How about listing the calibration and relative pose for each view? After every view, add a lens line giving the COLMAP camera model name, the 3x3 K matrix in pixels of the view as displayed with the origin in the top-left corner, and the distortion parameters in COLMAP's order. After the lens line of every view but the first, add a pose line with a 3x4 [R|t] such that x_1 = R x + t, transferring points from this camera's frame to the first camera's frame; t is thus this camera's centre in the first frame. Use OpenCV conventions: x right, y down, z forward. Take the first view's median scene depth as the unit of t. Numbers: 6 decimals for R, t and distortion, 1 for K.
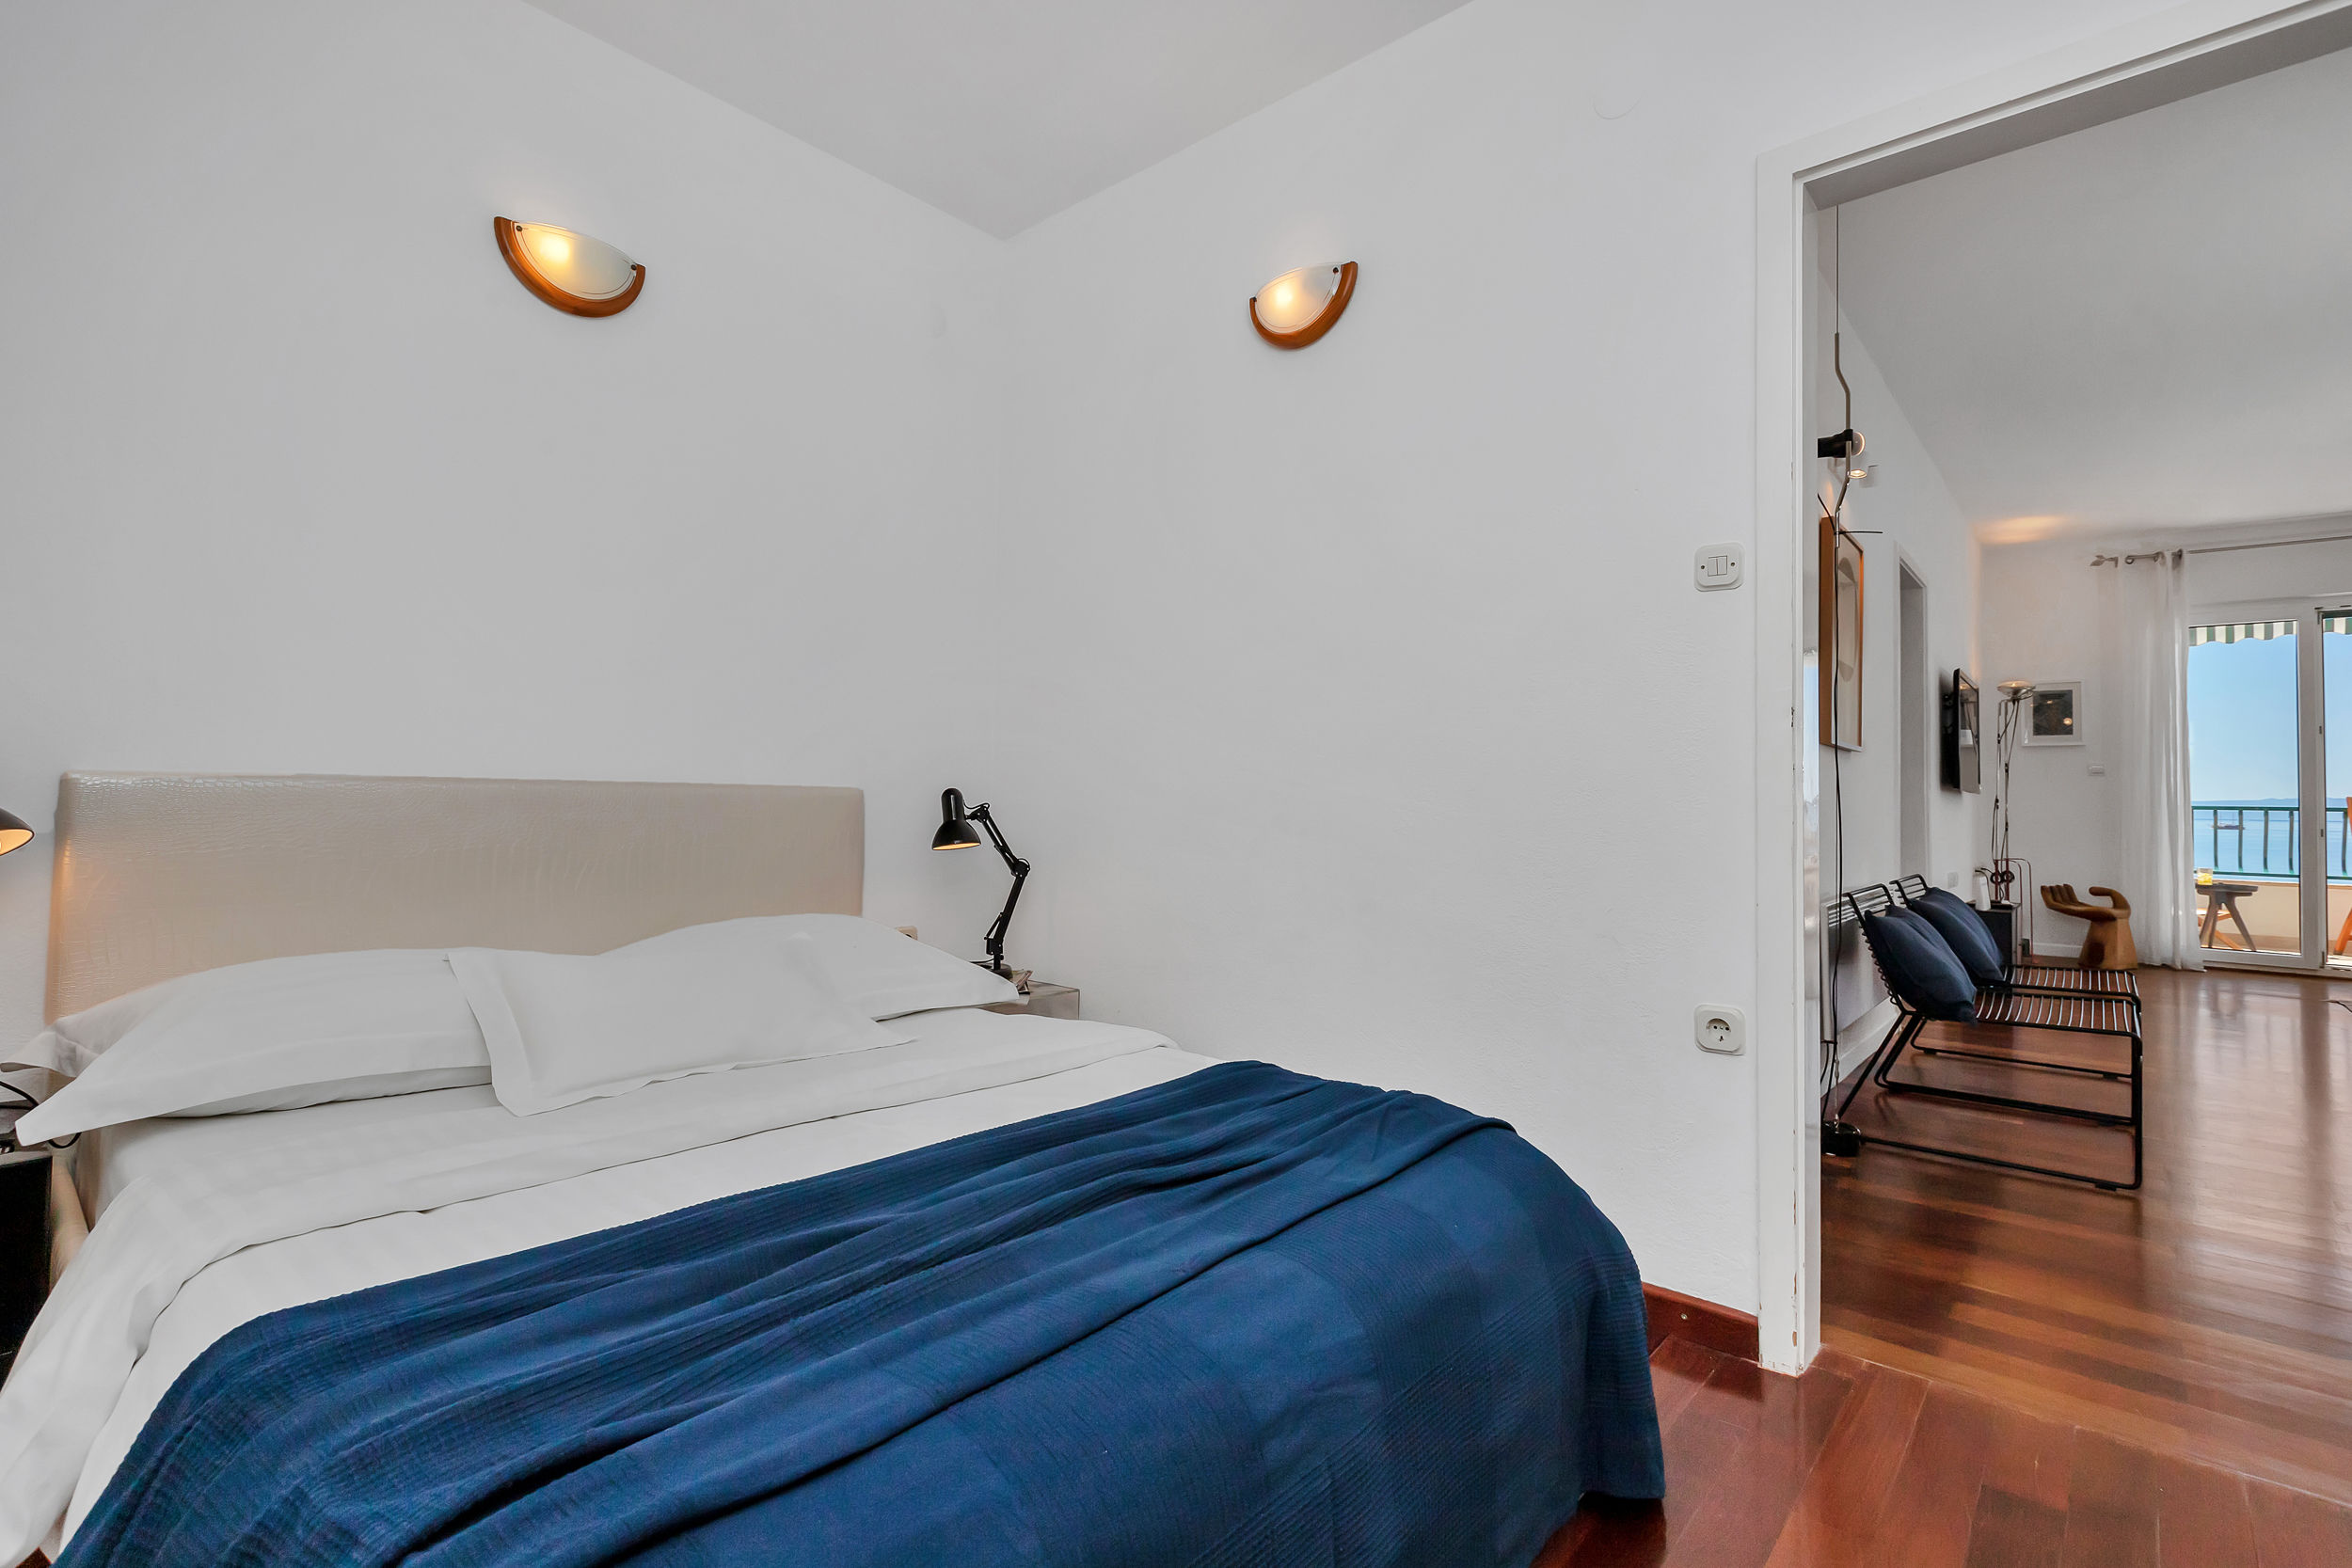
lens RADIAL K [[1070.9, 0, 1177.9], [0, 1070.9, 788.8], [0, 0, 1]] dist [-0.008978, 0.000288]
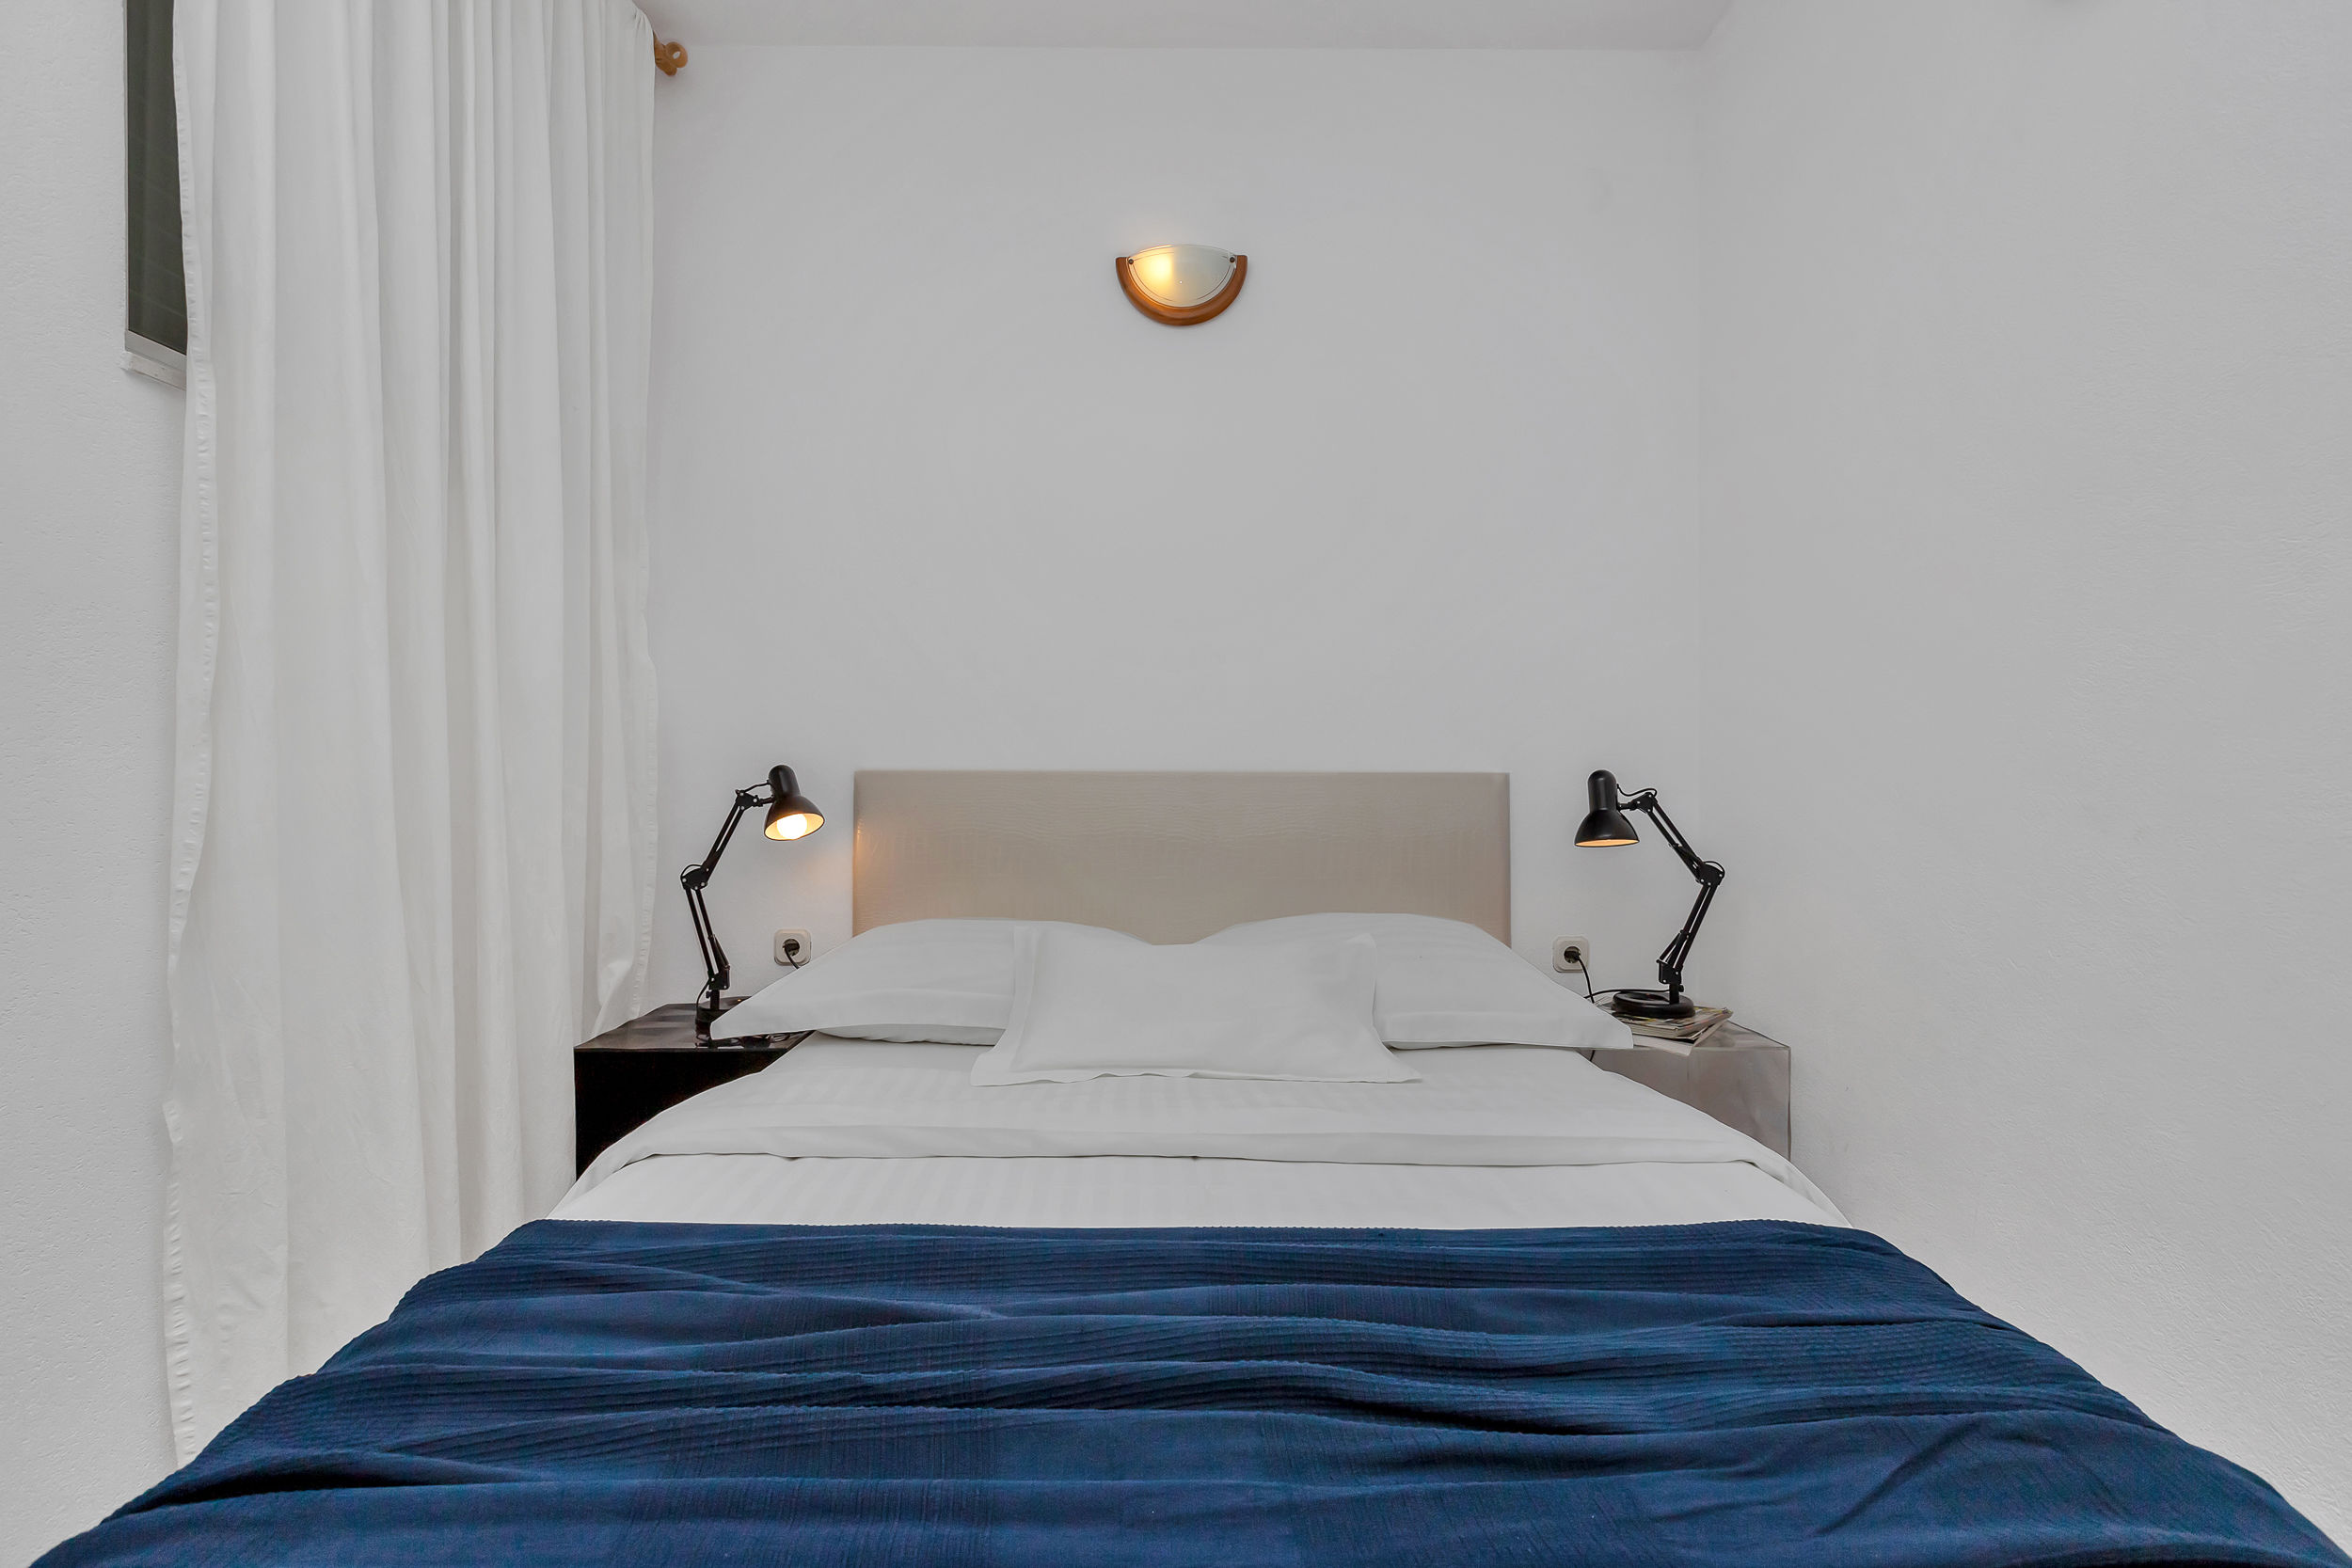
lens RADIAL K [[1070.9, 0, 1174.3], [0, 1070.9, 781.8], [0, 0, 1]] dist [-0.008978, 0.000288]
pose [[0.682701, -0.015441, -0.730535, 0.293366], [0.015344, 0.999859, -0.006794, 0.016956], [0.730537, -0.006571, 0.682842, 0.422896]]
